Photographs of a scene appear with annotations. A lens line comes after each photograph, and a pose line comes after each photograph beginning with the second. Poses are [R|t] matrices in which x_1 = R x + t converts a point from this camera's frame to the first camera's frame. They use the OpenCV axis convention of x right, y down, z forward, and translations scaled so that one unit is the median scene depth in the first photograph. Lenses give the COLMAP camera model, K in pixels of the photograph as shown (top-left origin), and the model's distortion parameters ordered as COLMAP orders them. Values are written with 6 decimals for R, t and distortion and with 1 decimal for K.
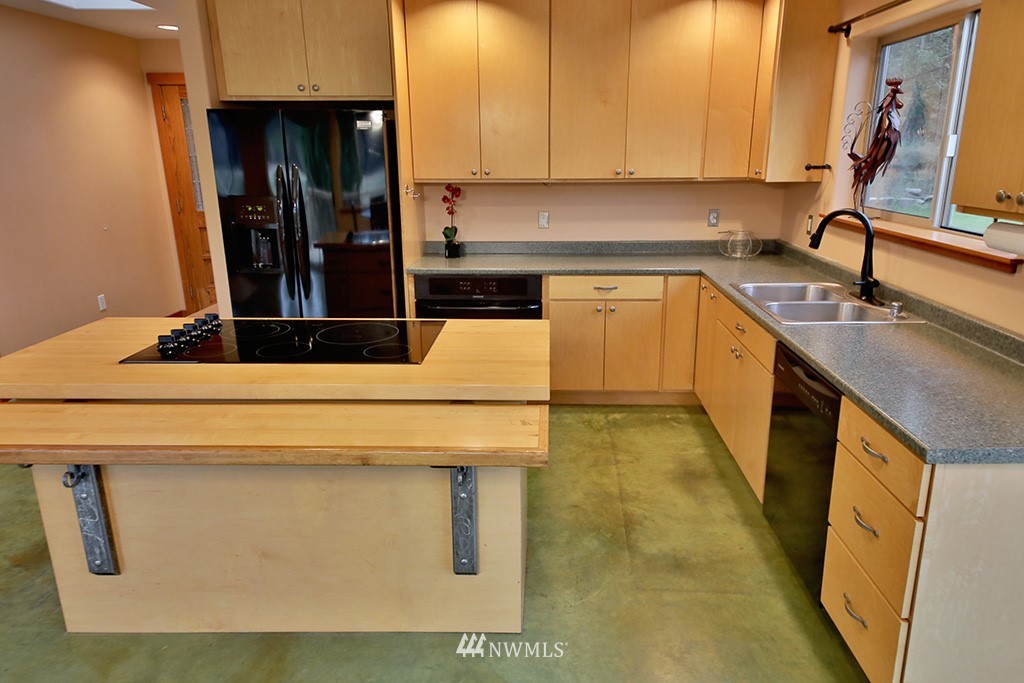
lens RADIAL K [[658.8, 0, 514.7], [0, 658.8, 339.6], [0, 0, 1]] dist [-0.003561, -0.001184]
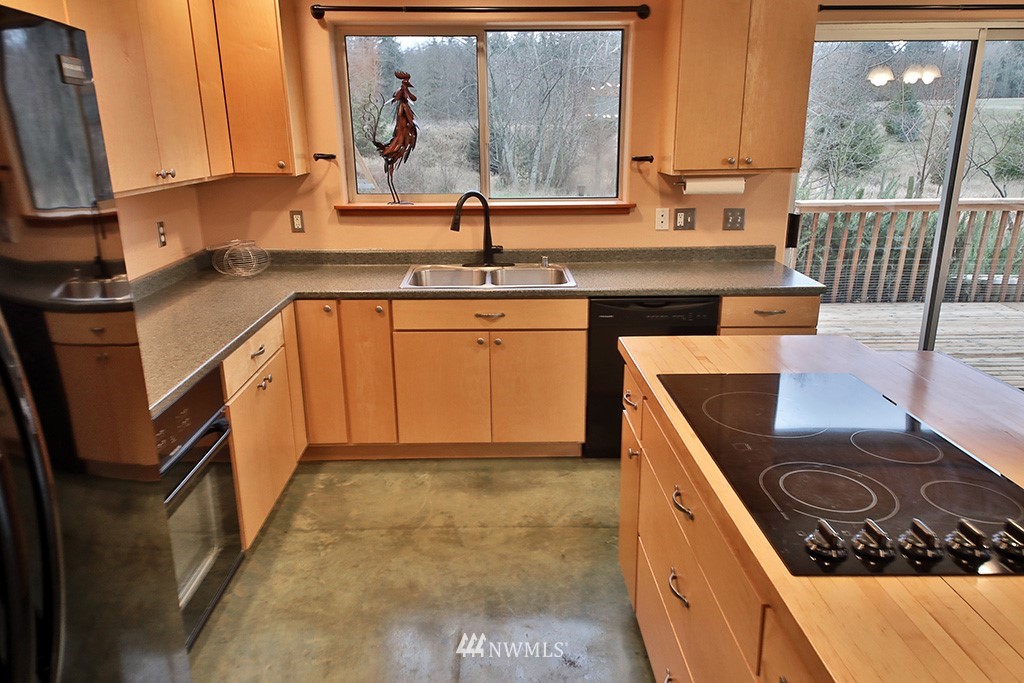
lens RADIAL K [[688.4, 0, 525.4], [0, 688.4, 345.5], [0, 0, 1]] dist [0.046166, -0.002302]
pose [[-0.092508, -0.281682, 0.955038, -0.607818], [0.269130, 0.916377, 0.296348, -0.246891], [-0.958651, 0.284444, -0.008963, 0.866707]]
